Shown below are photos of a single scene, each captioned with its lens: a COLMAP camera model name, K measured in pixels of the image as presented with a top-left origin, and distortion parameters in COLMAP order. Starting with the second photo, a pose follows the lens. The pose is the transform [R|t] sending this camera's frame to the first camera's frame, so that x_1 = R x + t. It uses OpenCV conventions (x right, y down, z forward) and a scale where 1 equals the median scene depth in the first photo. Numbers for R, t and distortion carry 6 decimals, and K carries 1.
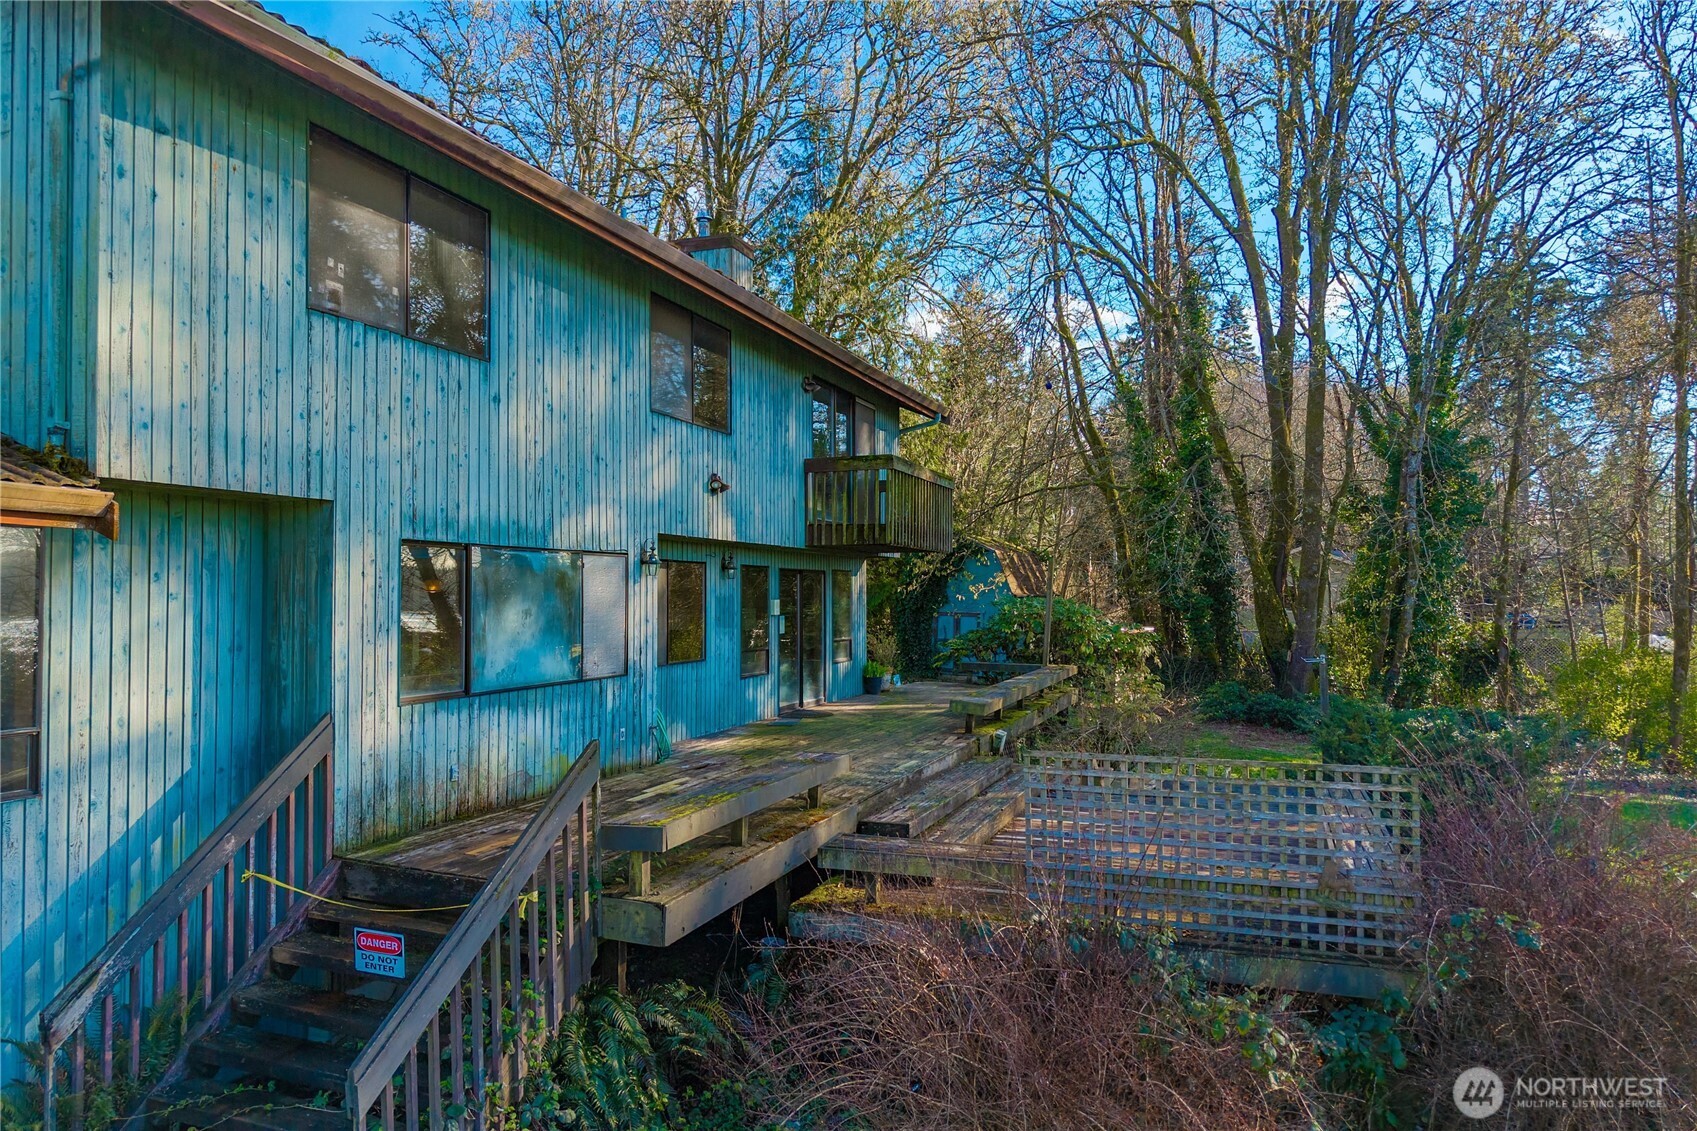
lens RADIAL K [[1102.1, 0, 848.5], [0, 1102.1, 565.5], [0, 0, 1]] dist [-0.018741, 0.000341]
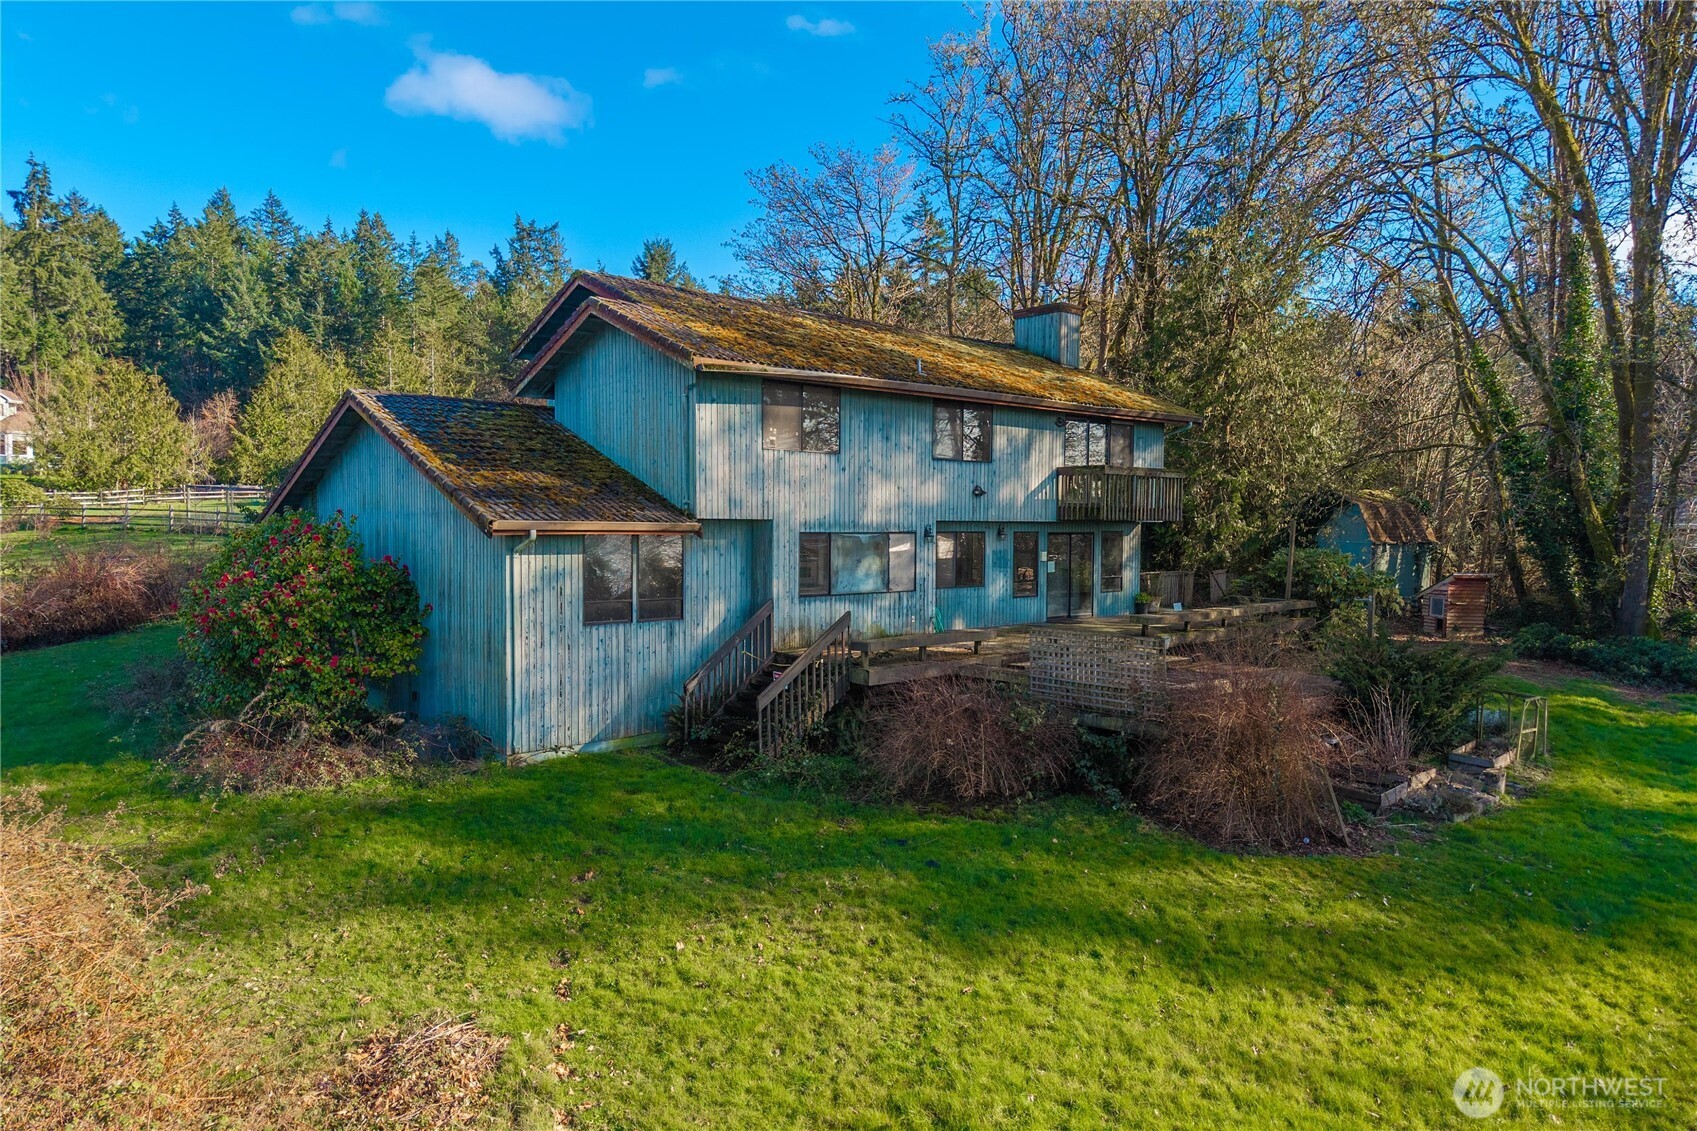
lens RADIAL K [[1102.1, 0, 848.5], [0, 1102.1, 565.5], [0, 0, 1]] dist [-0.018741, 0.000341]
pose [[0.882789, 0.026942, -0.468996, 0.934773], [0.003190, 0.997987, 0.063334, -0.113610], [0.469759, -0.057407, 0.880926, -1.256478]]
